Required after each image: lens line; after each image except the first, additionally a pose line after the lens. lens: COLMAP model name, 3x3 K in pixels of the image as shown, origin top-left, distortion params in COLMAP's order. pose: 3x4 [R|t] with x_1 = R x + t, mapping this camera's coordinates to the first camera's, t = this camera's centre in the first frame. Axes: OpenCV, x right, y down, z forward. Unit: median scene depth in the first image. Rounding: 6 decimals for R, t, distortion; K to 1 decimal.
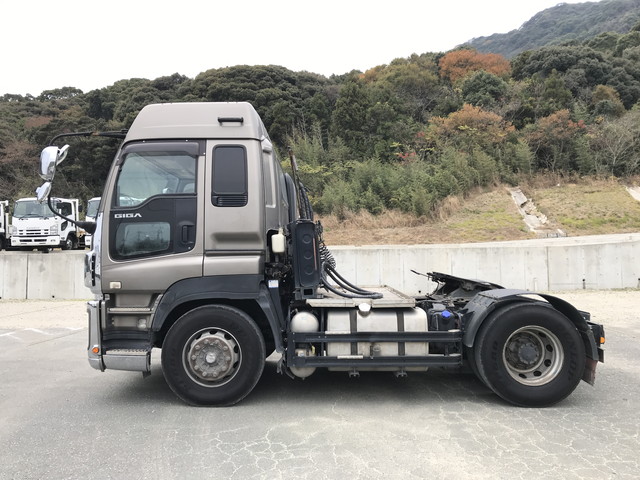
lens RADIAL K [[517.8, 0, 322.0], [0, 517.8, 238.7], [0, 0, 1]] dist [0.032872, -0.011471]
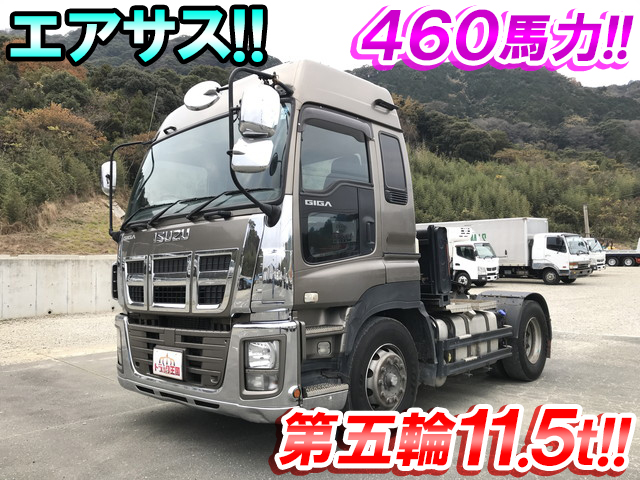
lens RADIAL K [[517.8, 0, 322.0], [0, 517.8, 238.7], [0, 0, 1]] dist [0.032872, -0.011471]
pose [[0.673720, 0.049412, 0.737333, -0.100396], [-0.028542, 0.998757, -0.040852, 0.004004], [-0.738435, 0.006478, 0.674293, 0.054914]]
